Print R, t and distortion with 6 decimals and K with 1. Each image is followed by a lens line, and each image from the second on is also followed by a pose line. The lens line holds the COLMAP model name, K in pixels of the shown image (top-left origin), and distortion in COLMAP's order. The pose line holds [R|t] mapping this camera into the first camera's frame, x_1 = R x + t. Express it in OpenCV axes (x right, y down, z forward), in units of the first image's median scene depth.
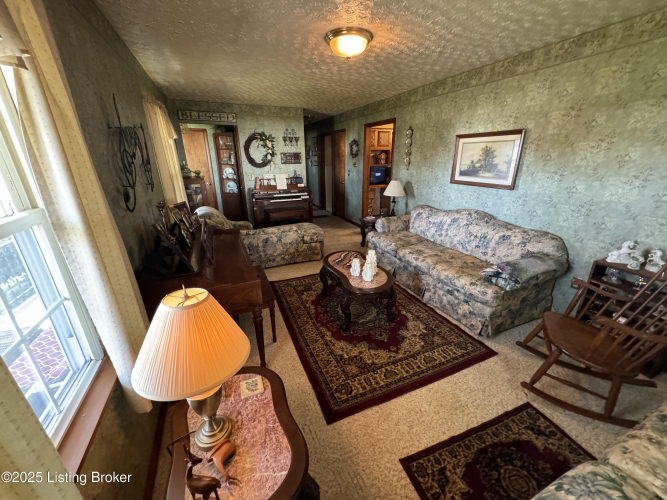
lens RADIAL K [[264.0, 0, 339.4], [0, 264.0, 249.0], [0, 0, 1]] dist [-0.002898, 0.000410]
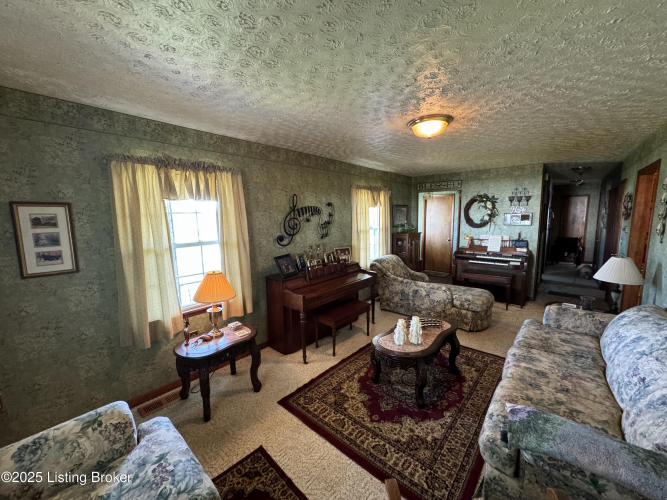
lens RADIAL K [[264.0, 0, 332.4], [0, 264.0, 247.3], [0, 0, 1]] dist [-0.002898, 0.000410]
pose [[0.425495, 0.109680, -0.898289, 0.529387], [-0.293651, 0.955650, -0.022411, -0.079756], [0.855992, 0.273319, 0.438832, 0.166335]]
